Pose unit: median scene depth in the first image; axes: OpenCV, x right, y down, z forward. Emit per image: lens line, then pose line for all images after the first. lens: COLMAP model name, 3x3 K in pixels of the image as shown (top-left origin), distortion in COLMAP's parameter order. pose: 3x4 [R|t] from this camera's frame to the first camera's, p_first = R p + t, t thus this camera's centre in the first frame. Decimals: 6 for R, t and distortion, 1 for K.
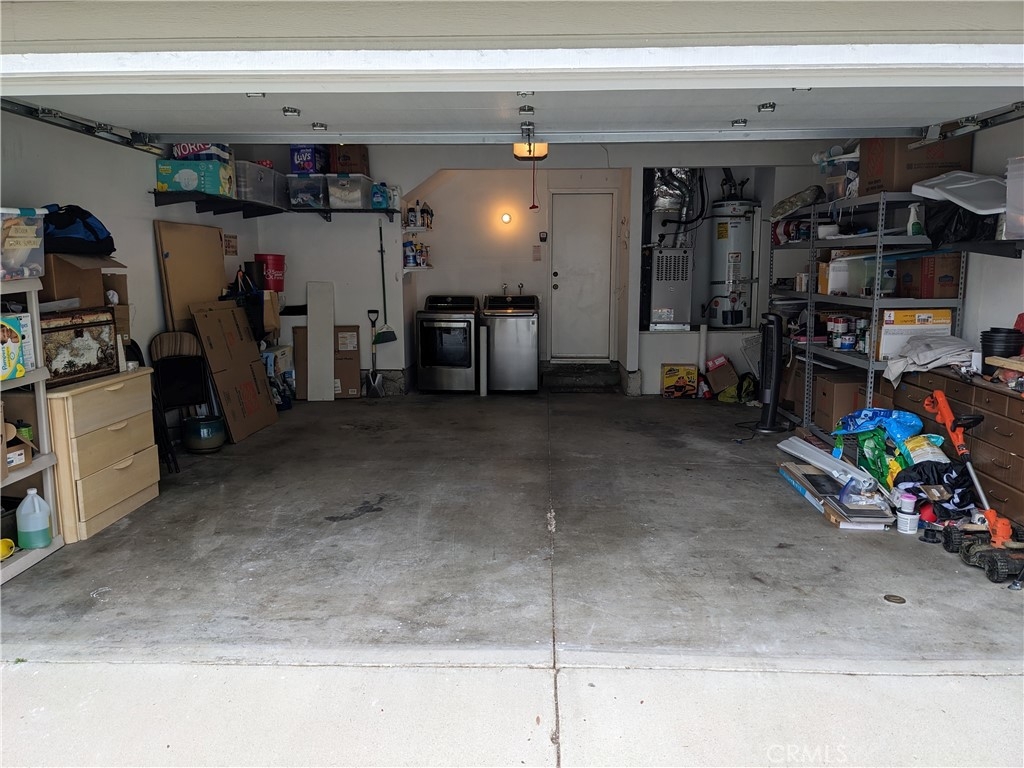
lens RADIAL K [[804.7, 0, 512.0], [0, 804.7, 384.0], [0, 0, 1]] dist [0.007683, 0.000819]
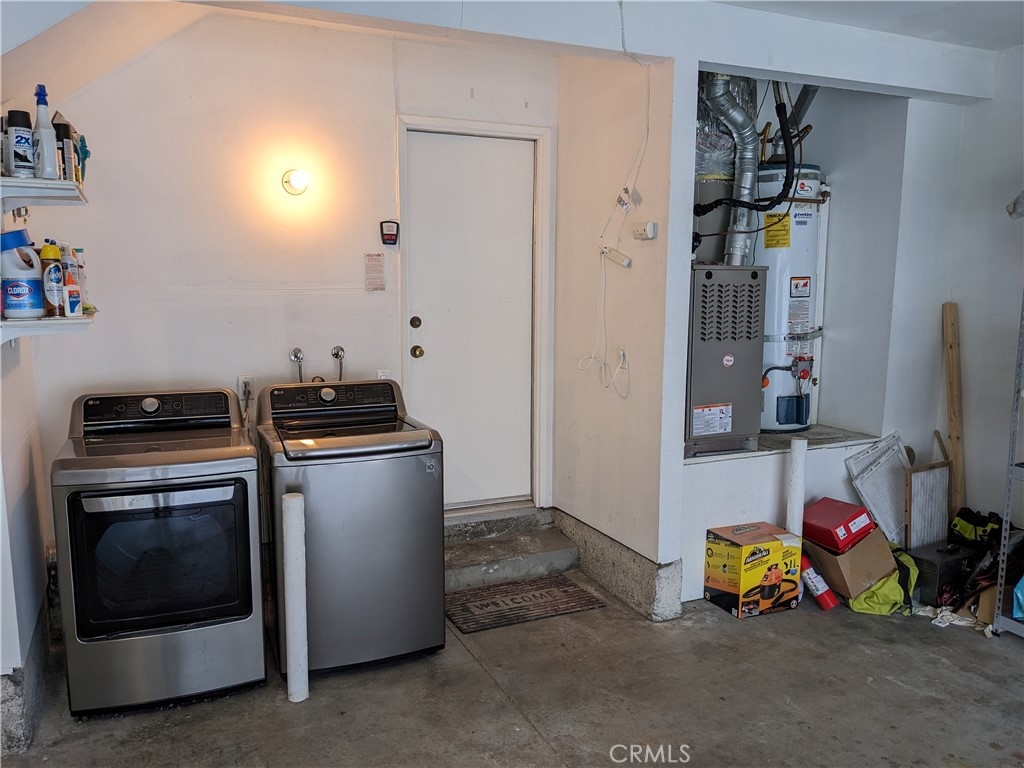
lens RADIAL K [[804.7, 0, 512.0], [0, 804.7, 384.0], [0, 0, 1]] dist [0.007683, 0.000819]
pose [[0.889480, -0.054889, 0.453666, -0.100886], [0.058421, 0.998273, 0.006238, -0.111960], [-0.453224, 0.020955, 0.891150, 0.650455]]
